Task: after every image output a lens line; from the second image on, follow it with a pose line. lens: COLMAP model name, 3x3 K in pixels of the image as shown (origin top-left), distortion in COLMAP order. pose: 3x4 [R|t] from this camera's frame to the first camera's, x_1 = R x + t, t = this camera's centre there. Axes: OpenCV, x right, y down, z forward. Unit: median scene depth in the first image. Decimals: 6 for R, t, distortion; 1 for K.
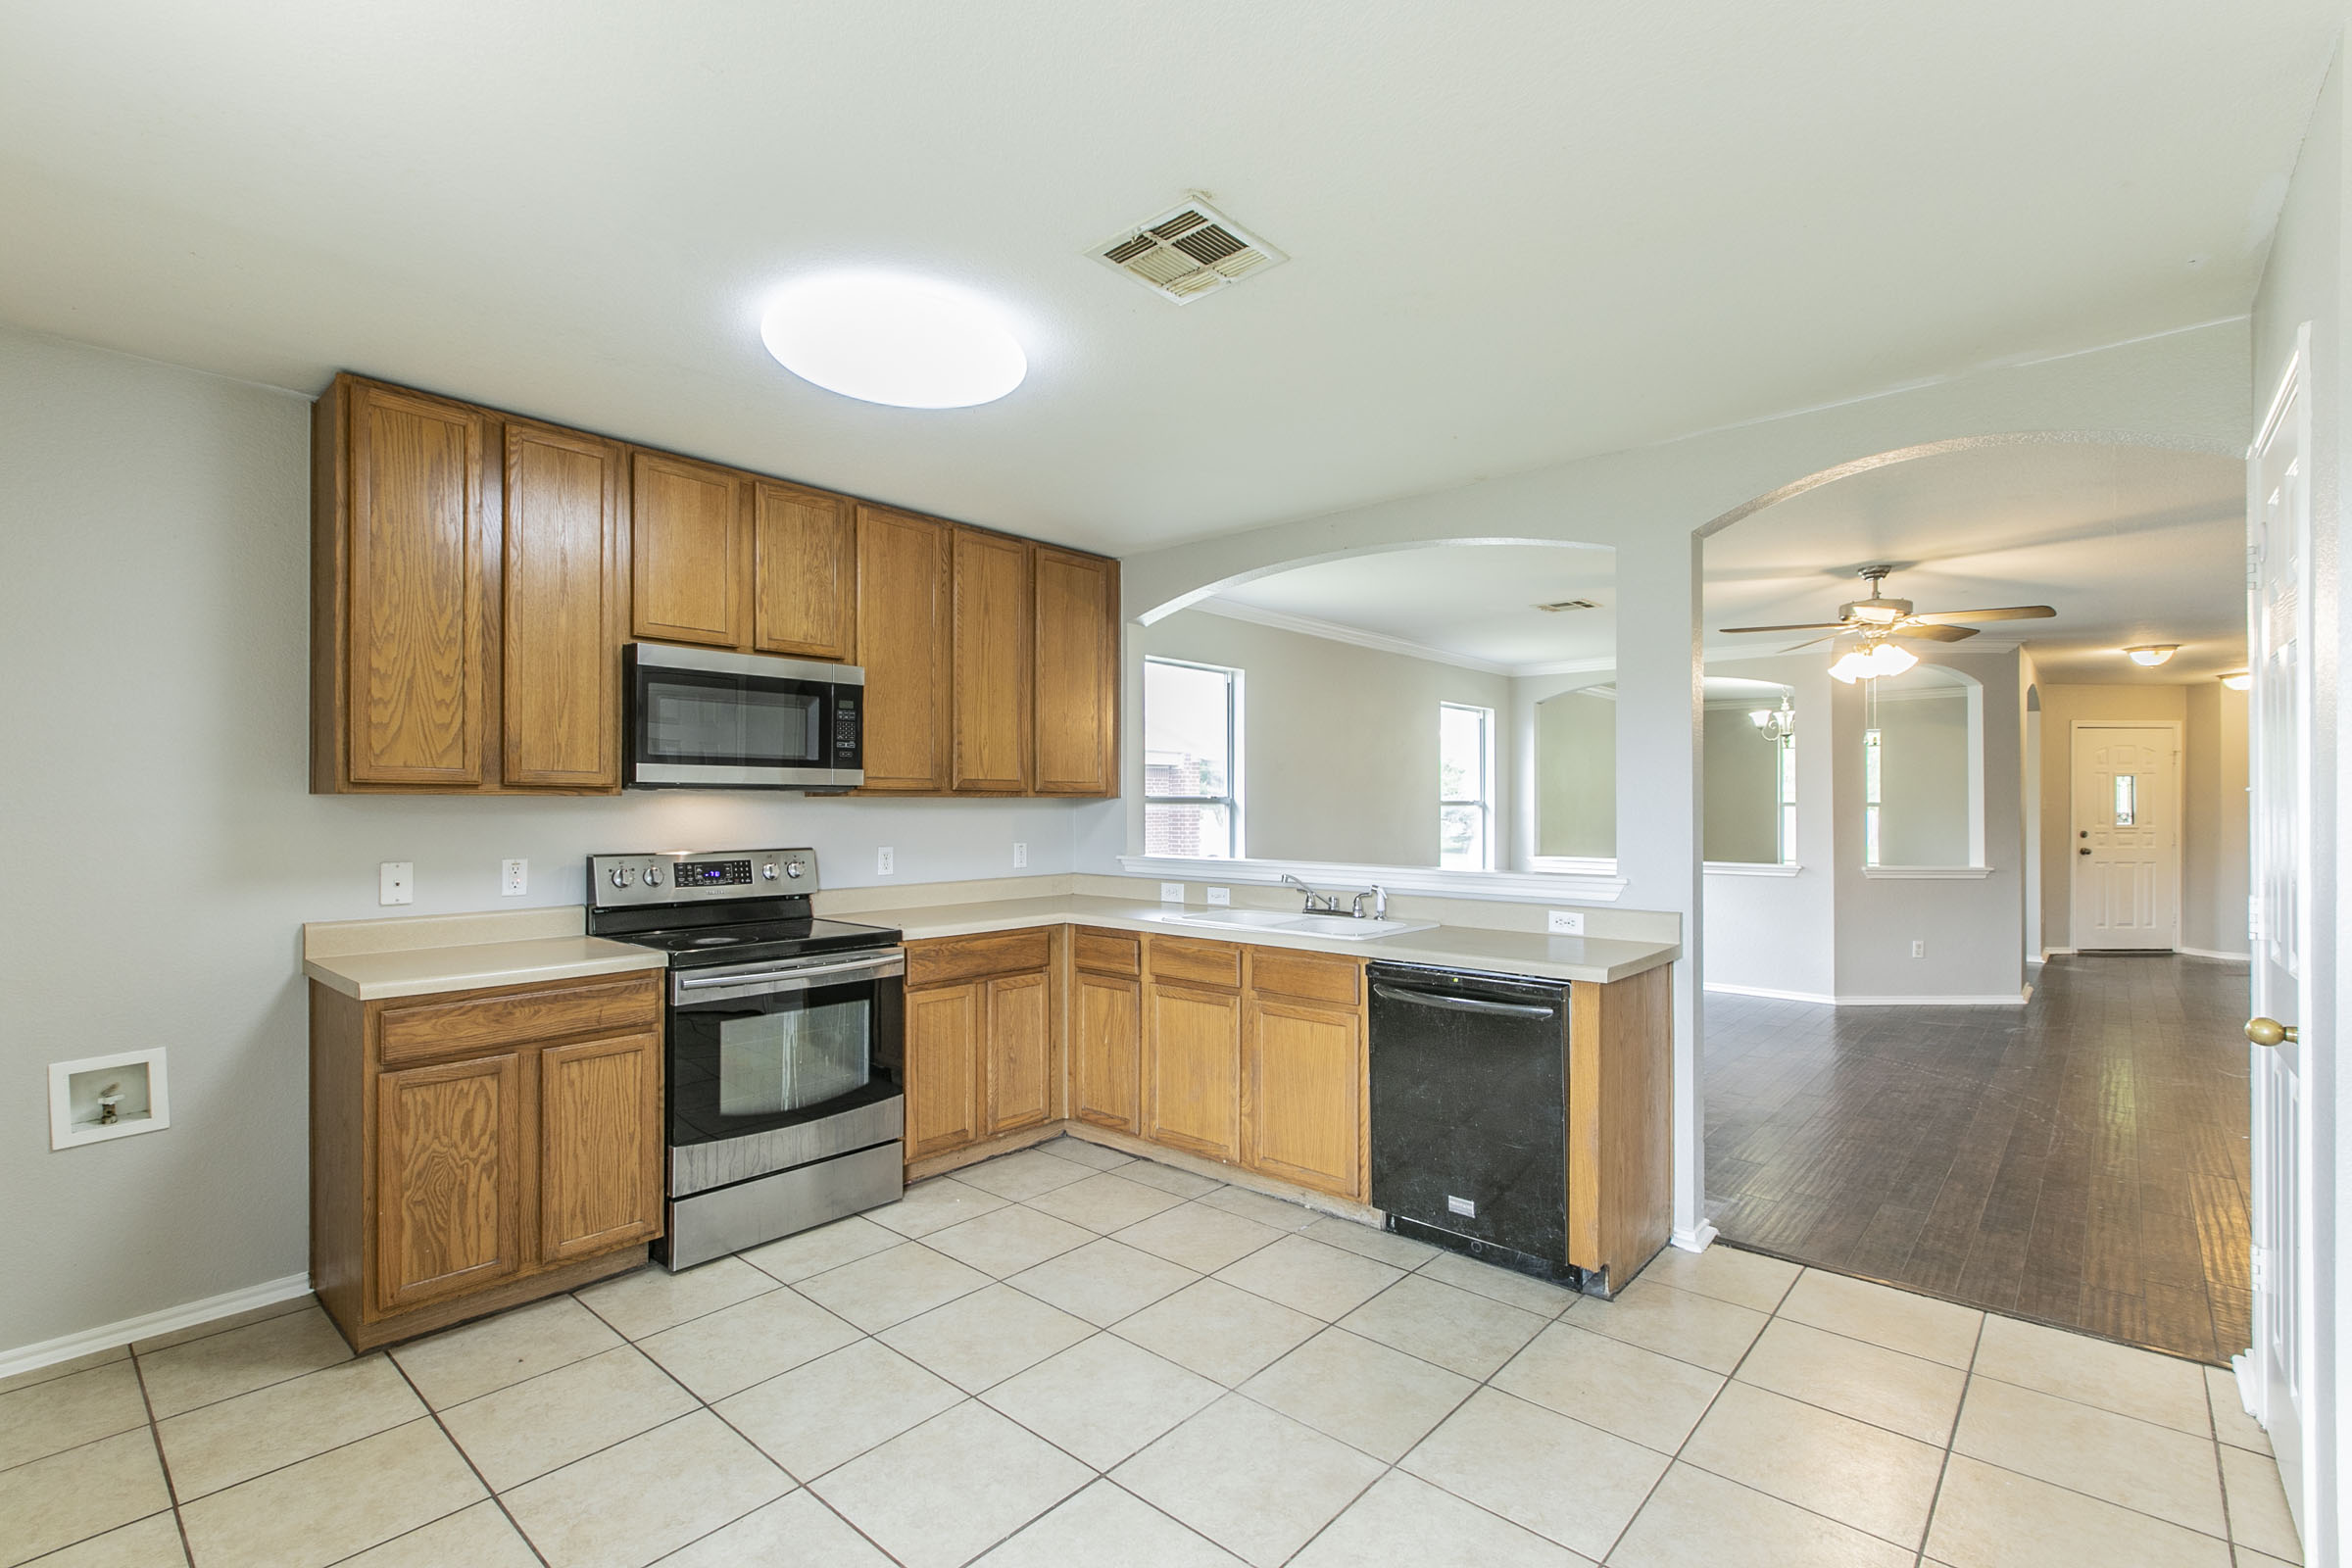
lens RADIAL K [[1061.1, 0, 1170.7], [0, 1061.1, 796.6], [0, 0, 1]] dist [0.004395, 0.000591]
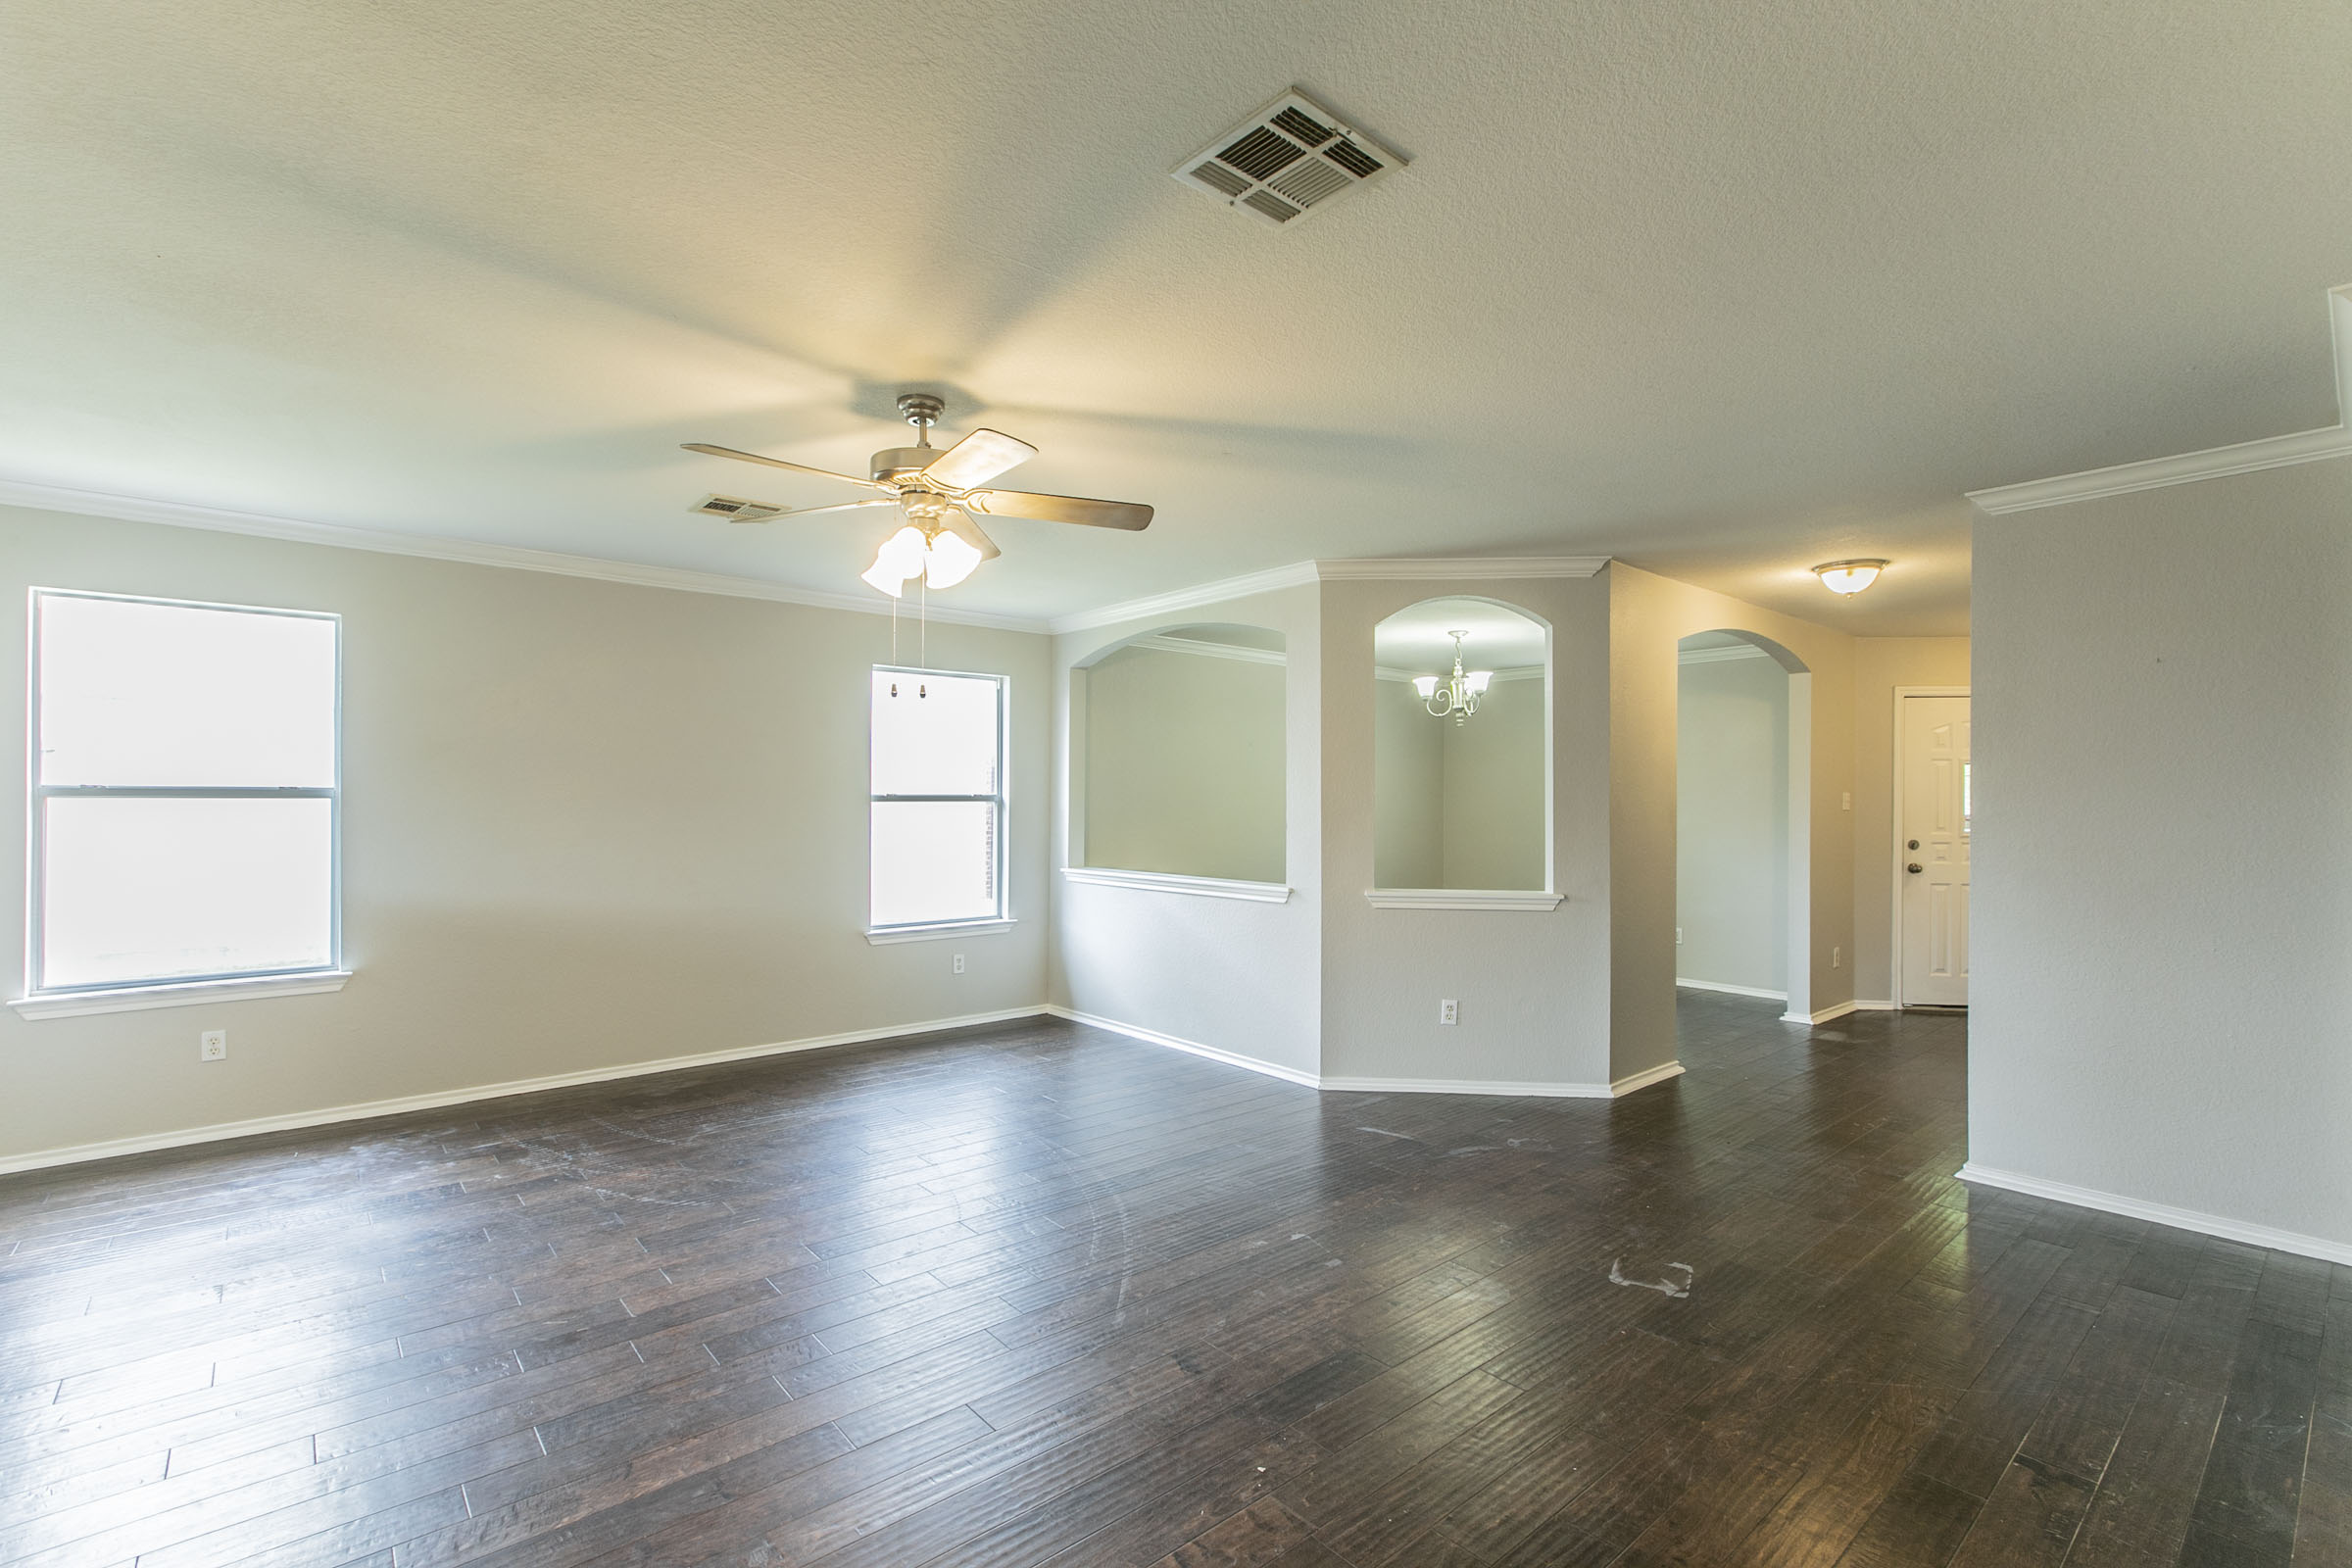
lens RADIAL K [[1061.1, 0, 1185.2], [0, 1061.1, 801.8], [0, 0, 1]] dist [0.004395, 0.000591]
pose [[0.991002, 0.001998, -0.133834, 0.595796], [-0.001540, 0.999993, 0.003530, 0.005791], [0.133840, -0.003292, 0.990998, 0.285097]]
